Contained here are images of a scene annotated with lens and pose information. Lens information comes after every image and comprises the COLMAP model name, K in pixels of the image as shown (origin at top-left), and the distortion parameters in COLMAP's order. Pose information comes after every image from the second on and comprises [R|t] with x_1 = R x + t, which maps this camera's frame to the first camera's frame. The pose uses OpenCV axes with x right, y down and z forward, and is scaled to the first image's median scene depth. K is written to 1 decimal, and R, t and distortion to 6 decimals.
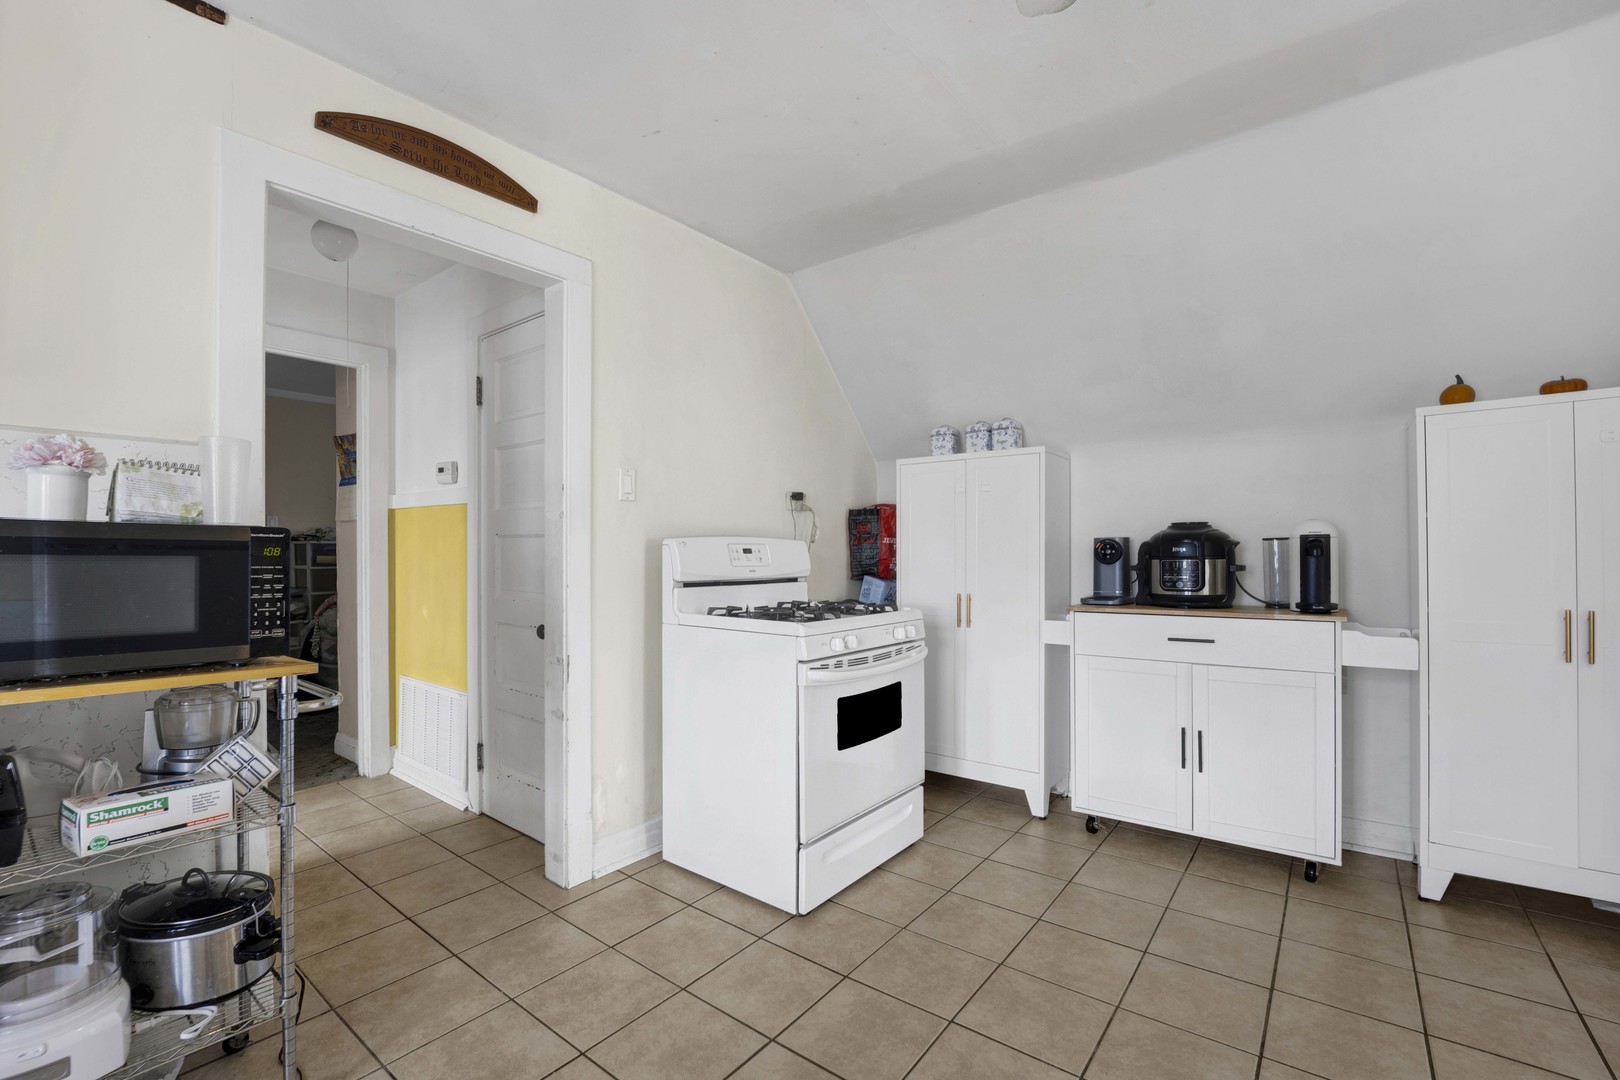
lens RADIAL K [[684.5, 0, 807.6], [0, 684.5, 546.9], [0, 0, 1]] dist [-0.000419, 0.000028]
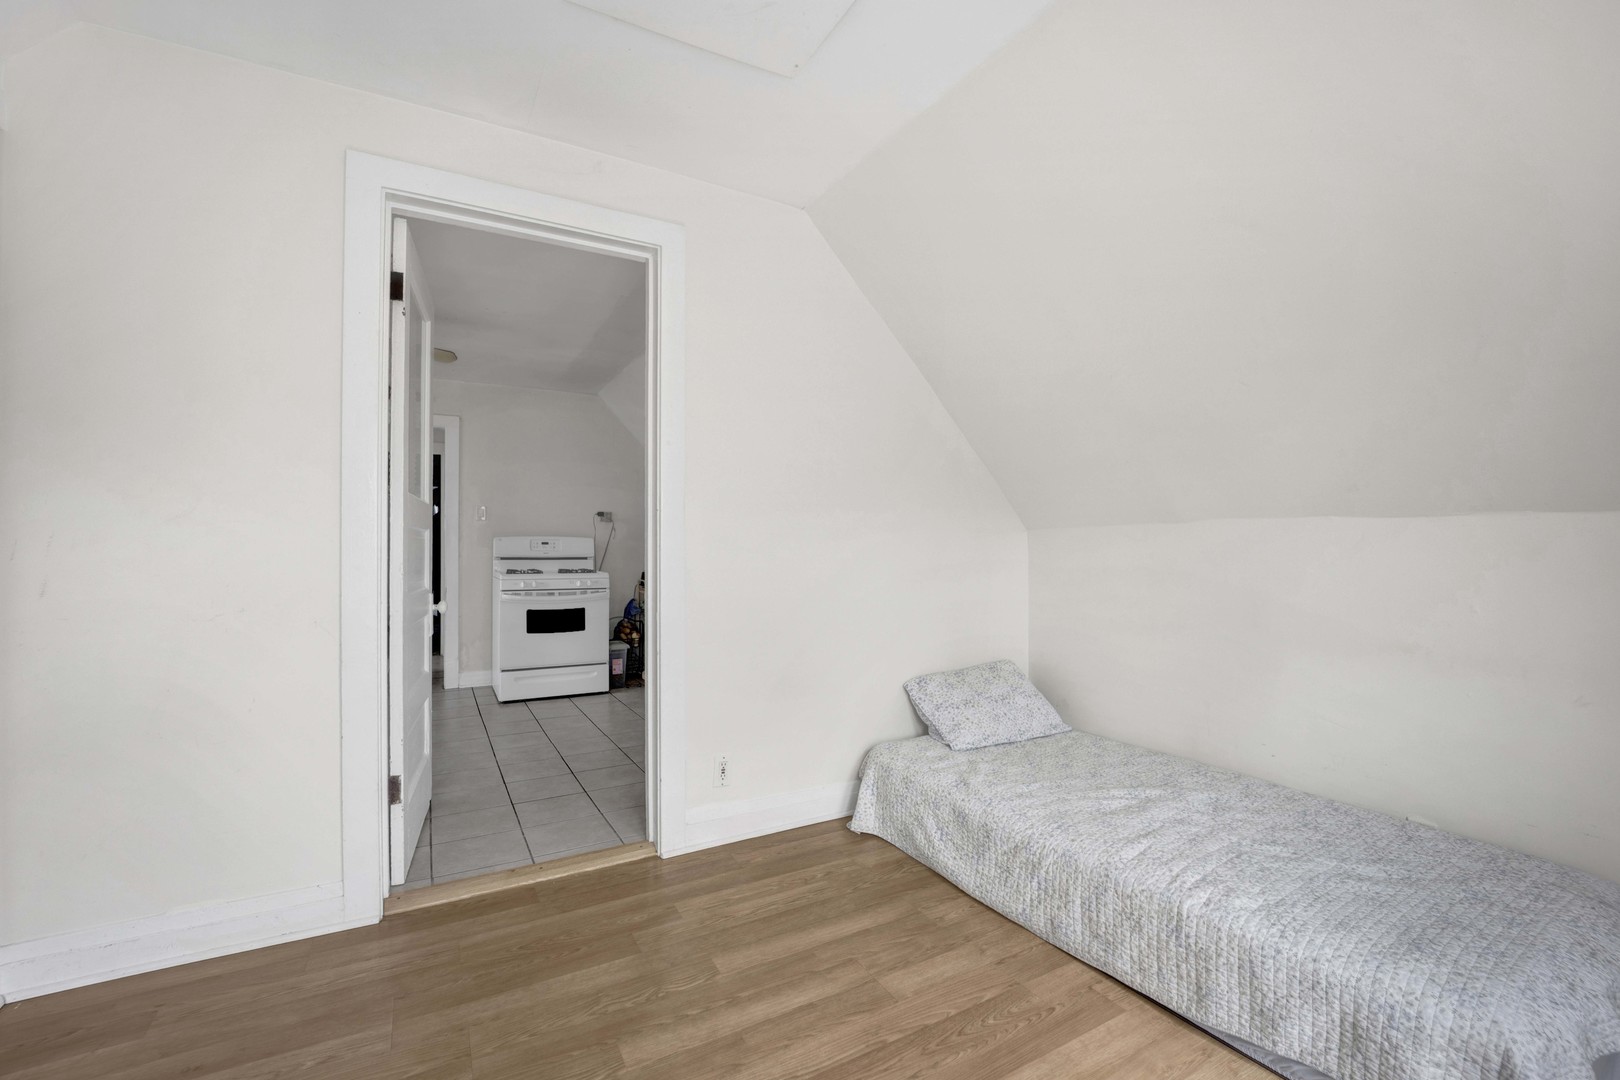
lens RADIAL K [[687.3, 0, 815.3], [0, 687.3, 537.9], [0, 0, 1]] dist [-0.020280, -0.000114]
pose [[0.932454, -0.008799, -0.361181, 1.534183], [0.006892, 0.999955, -0.006569, 0.012338], [0.361223, 0.003636, 0.932472, -0.642511]]
